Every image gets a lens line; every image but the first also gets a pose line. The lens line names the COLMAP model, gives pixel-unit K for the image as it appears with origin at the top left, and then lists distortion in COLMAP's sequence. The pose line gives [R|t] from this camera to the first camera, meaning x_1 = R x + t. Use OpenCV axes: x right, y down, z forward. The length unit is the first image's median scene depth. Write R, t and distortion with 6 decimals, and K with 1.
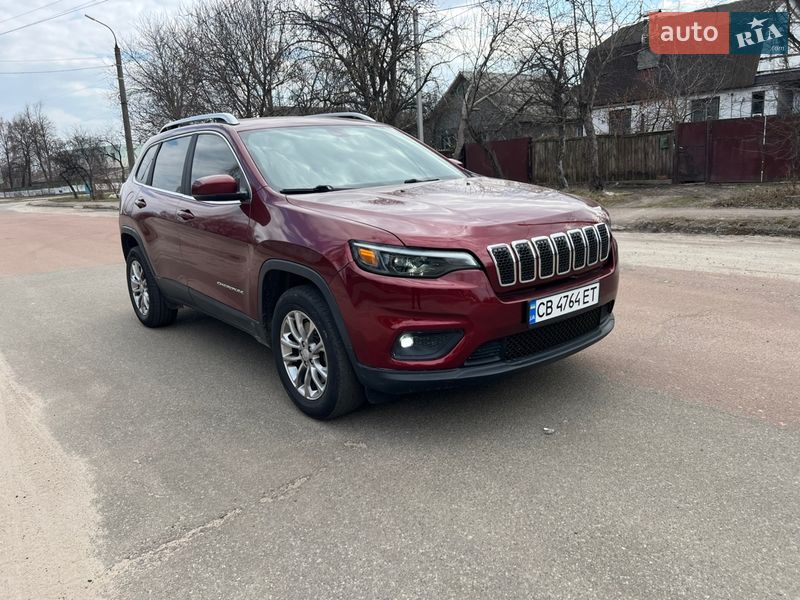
lens RADIAL K [[599.8, 0, 395.7], [0, 599.8, 302.3], [0, 0, 1]] dist [0.047600, -0.049777]
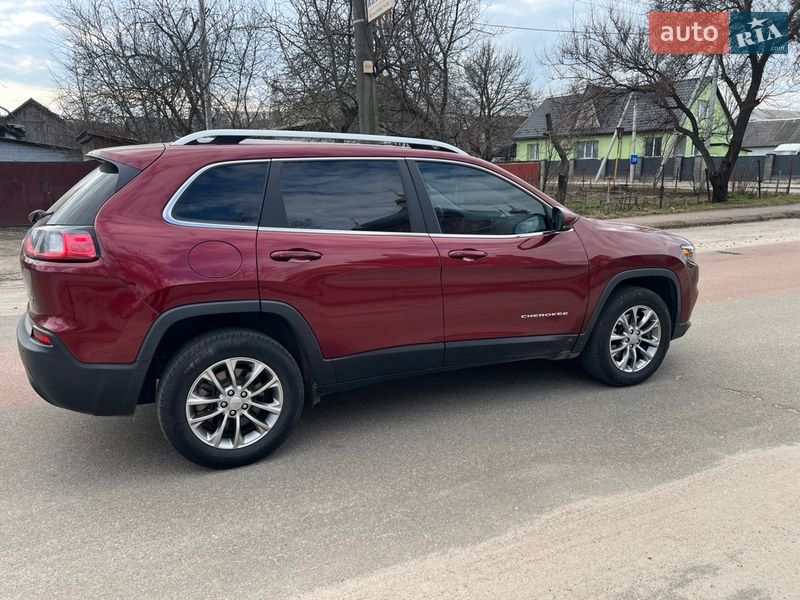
lens RADIAL K [[599.8, 0, 395.9], [0, 599.8, 298.3], [0, 0, 1]] dist [0.047600, -0.049777]
pose [[0.228897, -0.139110, 0.963460, -1.445615], [0.216457, 0.972231, 0.088951, -0.218018], [-0.949080, 0.188187, 0.252652, 1.065040]]
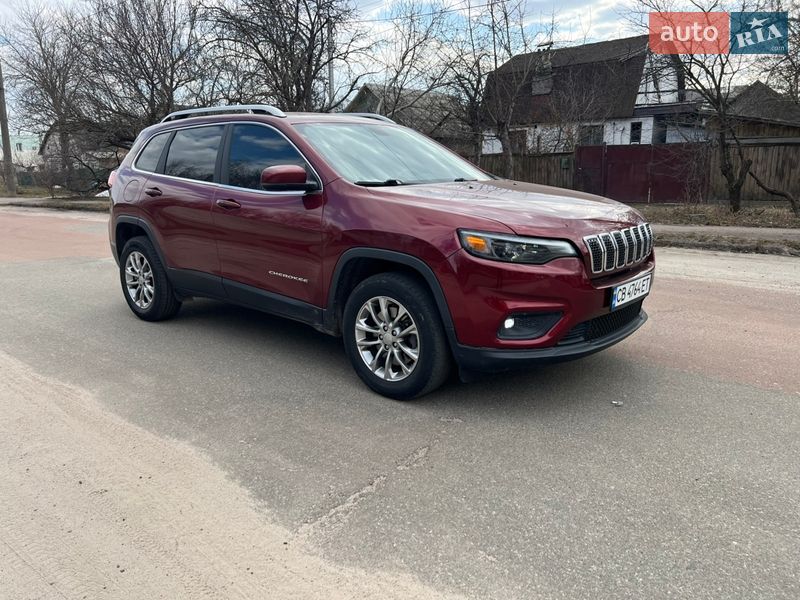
lens RADIAL K [[599.8, 0, 395.1], [0, 599.8, 301.7], [0, 0, 1]] dist [0.047600, -0.049777]
pose [[0.982924, 0.010695, 0.183700, -0.308114], [-0.007572, 0.999815, -0.017697, 0.038278], [-0.183855, 0.016004, 0.982823, -0.033084]]
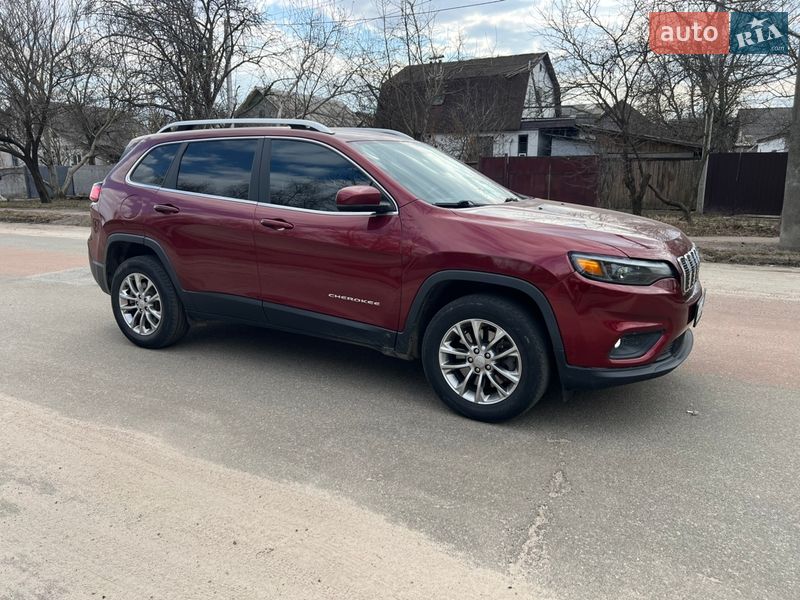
lens RADIAL K [[599.8, 0, 395.7], [0, 599.8, 295.7], [0, 0, 1]] dist [0.047600, -0.049777]
pose [[0.928513, -0.011516, 0.371120, -0.625698], [0.025665, 0.999119, -0.033208, 0.003929], [-0.370411, 0.040358, 0.927991, 0.074287]]
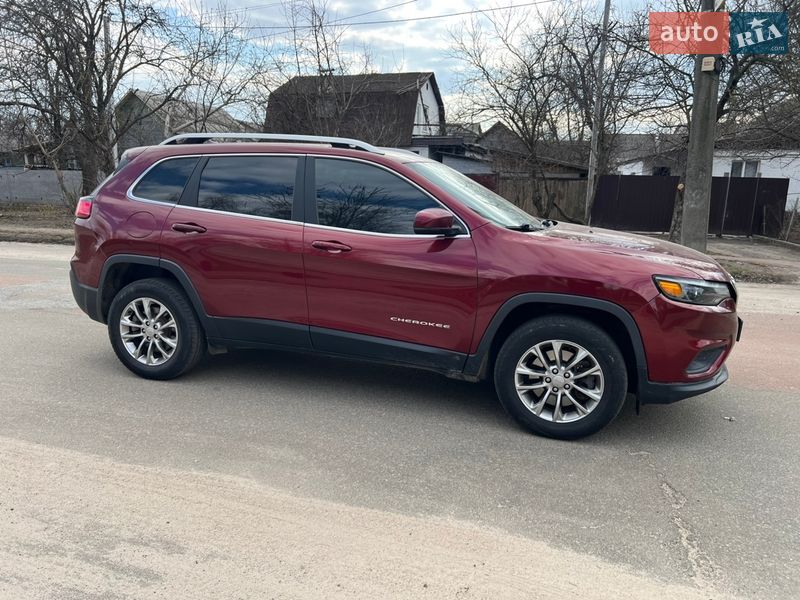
lens RADIAL K [[599.8, 0, 396.2], [0, 599.8, 301.1], [0, 0, 1]] dist [0.047600, -0.049777]
pose [[0.832074, -0.022467, 0.554209, -0.917572], [0.050854, 0.998061, -0.035890, -0.029353], [-0.552328, 0.058047, 0.831603, 0.236859]]
